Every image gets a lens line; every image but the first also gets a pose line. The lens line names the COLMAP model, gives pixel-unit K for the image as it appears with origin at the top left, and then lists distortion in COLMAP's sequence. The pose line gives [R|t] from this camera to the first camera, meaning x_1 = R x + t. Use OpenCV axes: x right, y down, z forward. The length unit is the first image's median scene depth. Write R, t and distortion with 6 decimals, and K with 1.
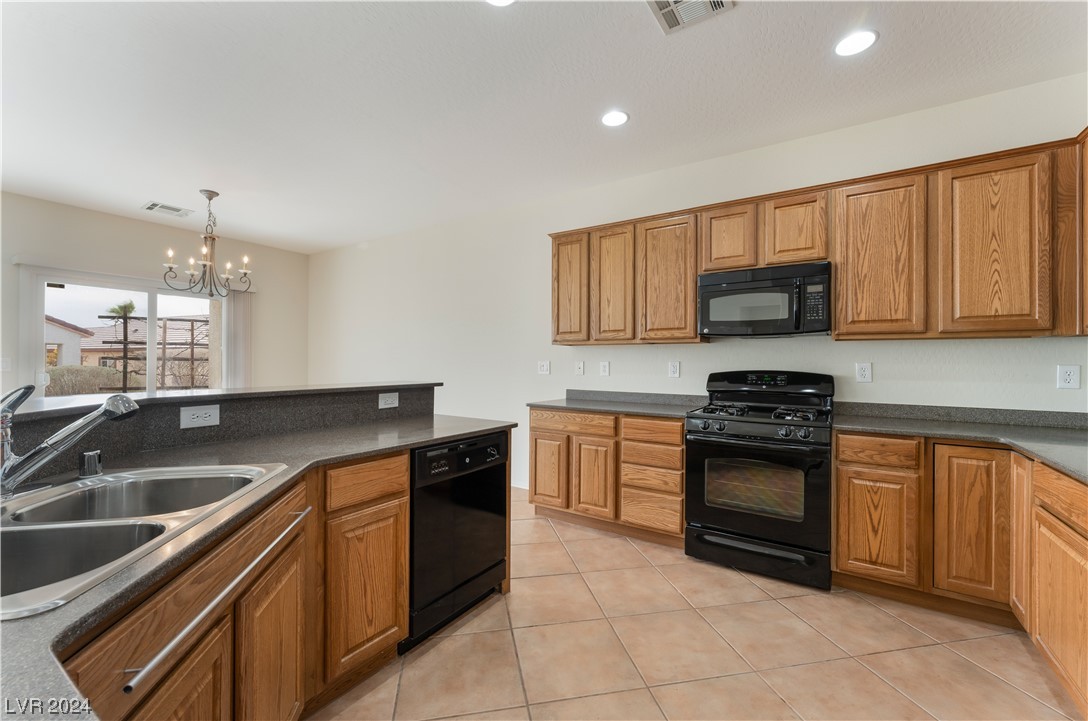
lens RADIAL K [[440.7, 0, 547.9], [0, 440.7, 361.8], [0, 0, 1]] dist [-0.003146, -0.000450]
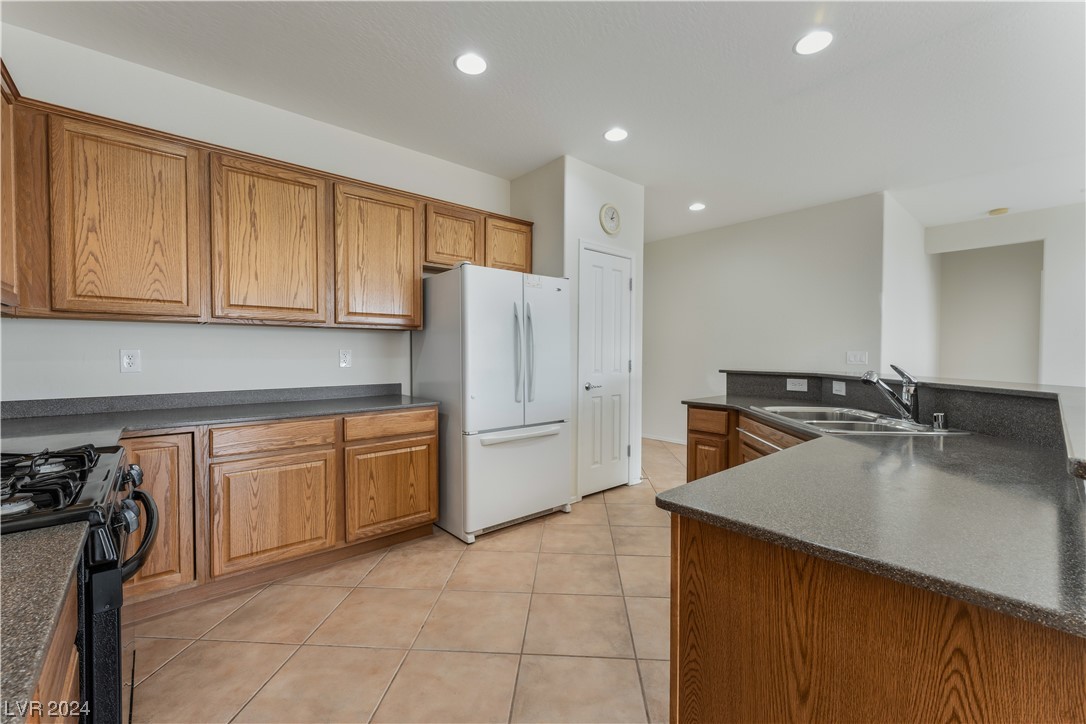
lens RADIAL K [[451.2, 0, 543.0], [0, 451.2, 362.0], [0, 0, 1]] dist [0.000270, 0.000188]
pose [[-0.961357, -0.013164, 0.274991, -0.057310], [-0.007903, 0.999764, 0.020230, 0.003125], [-0.275192, 0.017275, -0.961234, 0.996741]]
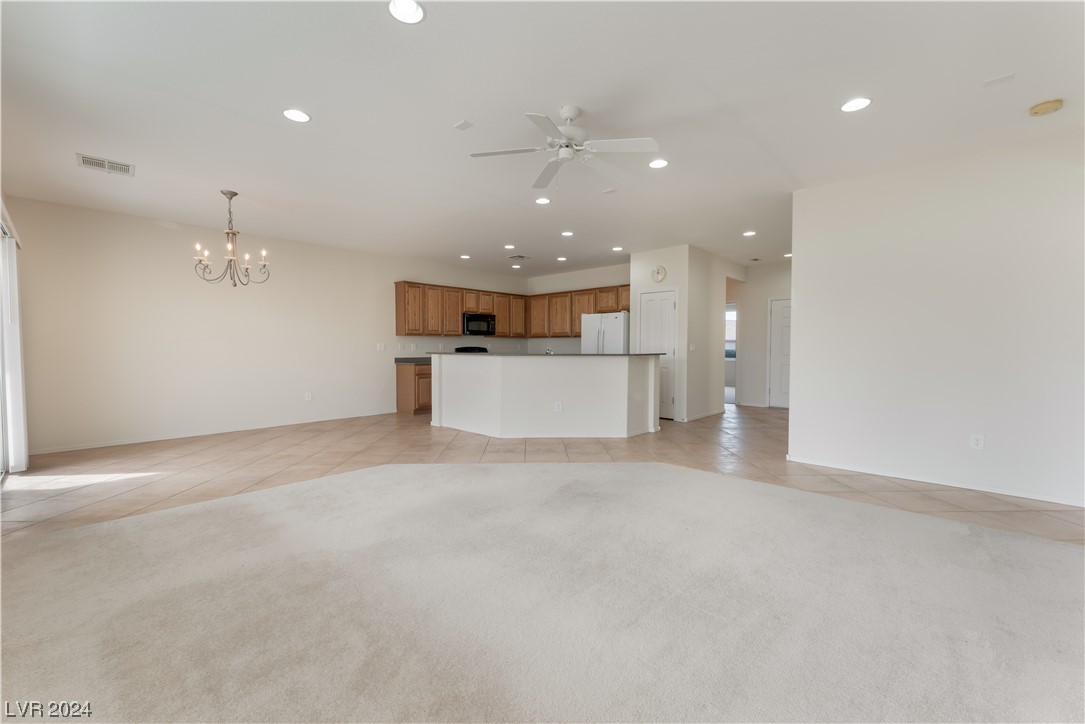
lens RADIAL K [[439.5, 0, 546.4], [0, 439.5, 363.3], [0, 0, 1]] dist [-0.003146, -0.000450]
pose [[0.168032, -0.044168, 0.984792, -2.102068], [-0.001466, 0.998983, 0.045054, -0.001827], [-0.985780, -0.009015, 0.167796, 0.011126]]
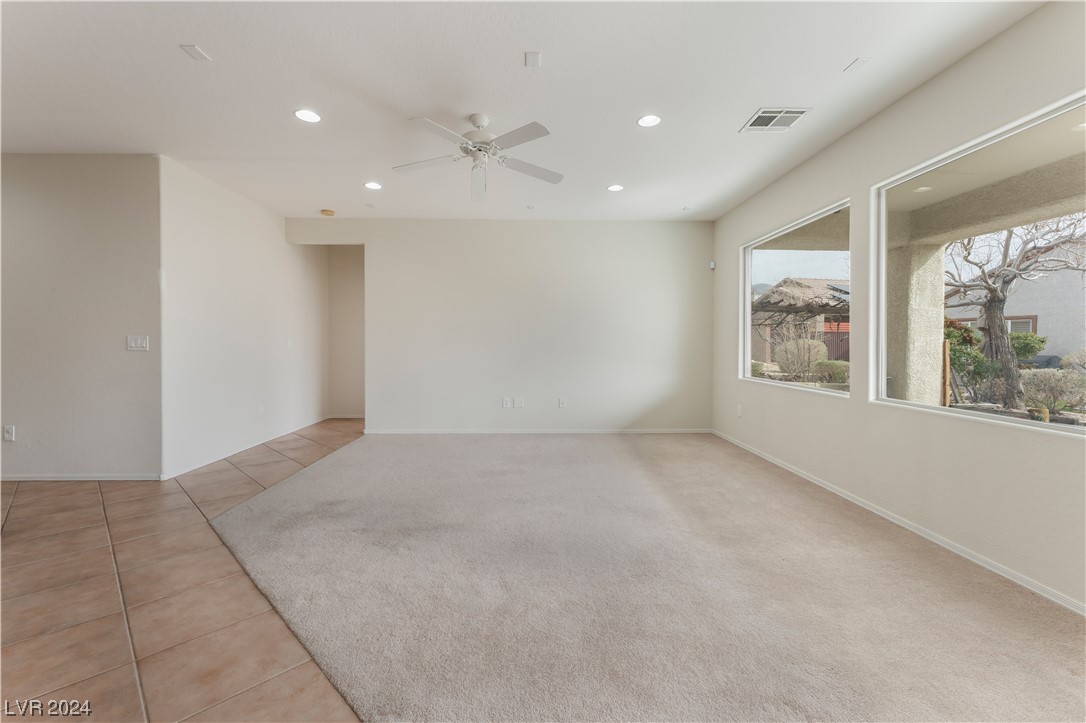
lens RADIAL K [[454.7, 0, 535.1], [0, 454.7, 342.4], [0, 0, 1]] dist [0.000425, 0.000374]
pose [[-0.830087, -0.008488, -0.557569, -0.772922], [-0.008068, 0.999962, -0.003212, 0.007513], [0.557575, 0.001832, -0.830125, 0.983090]]
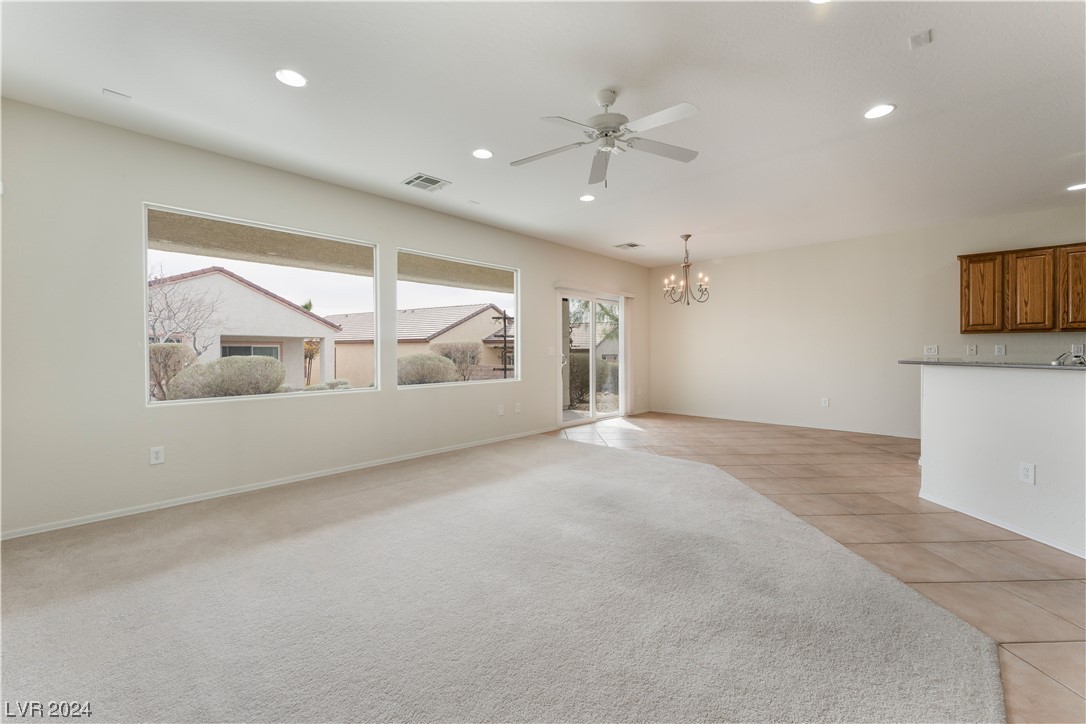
lens RADIAL K [[449.5, 0, 546.3], [0, 449.5, 354.4], [0, 0, 1]] dist [0.001714, 0.000383]
pose [[0.985622, -0.007196, -0.168813, -1.179615], [0.008893, 0.999917, 0.009302, 0.004125], [0.168732, -0.010670, 0.985604, -0.727993]]
